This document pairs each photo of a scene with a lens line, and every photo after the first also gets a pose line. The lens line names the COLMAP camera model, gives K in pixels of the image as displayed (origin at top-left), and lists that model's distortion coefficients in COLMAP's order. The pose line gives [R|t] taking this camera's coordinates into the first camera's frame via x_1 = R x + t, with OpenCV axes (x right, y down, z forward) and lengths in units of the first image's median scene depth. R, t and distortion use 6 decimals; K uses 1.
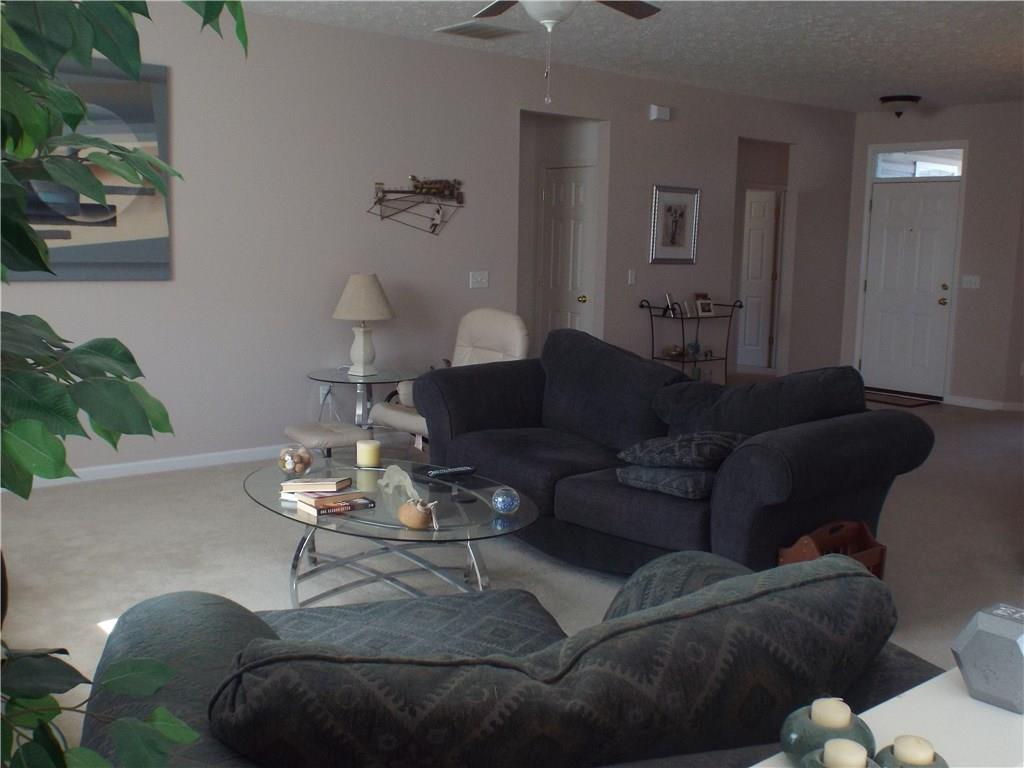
lens RADIAL K [[1089.0, 0, 513.0], [0, 1089.0, 382.3], [0, 0, 1]] dist [-0.001503, 0.000000]
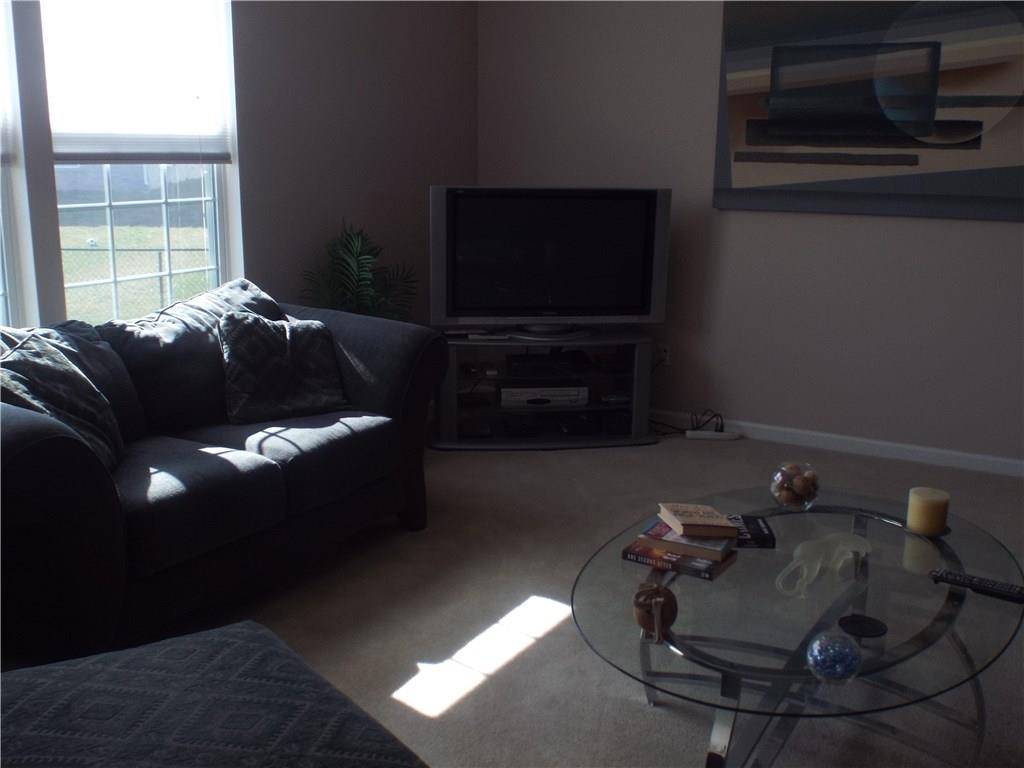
lens RADIAL K [[1089.0, 0, 511.6], [0, 1089.0, 384.7], [0, 0, 1]] dist [-0.001503, 0.000000]
pose [[0.366087, 0.183054, -0.912399, 0.257957], [-0.128077, 0.981042, 0.145437, -0.049561], [0.921725, 0.063615, 0.382592, 0.415038]]
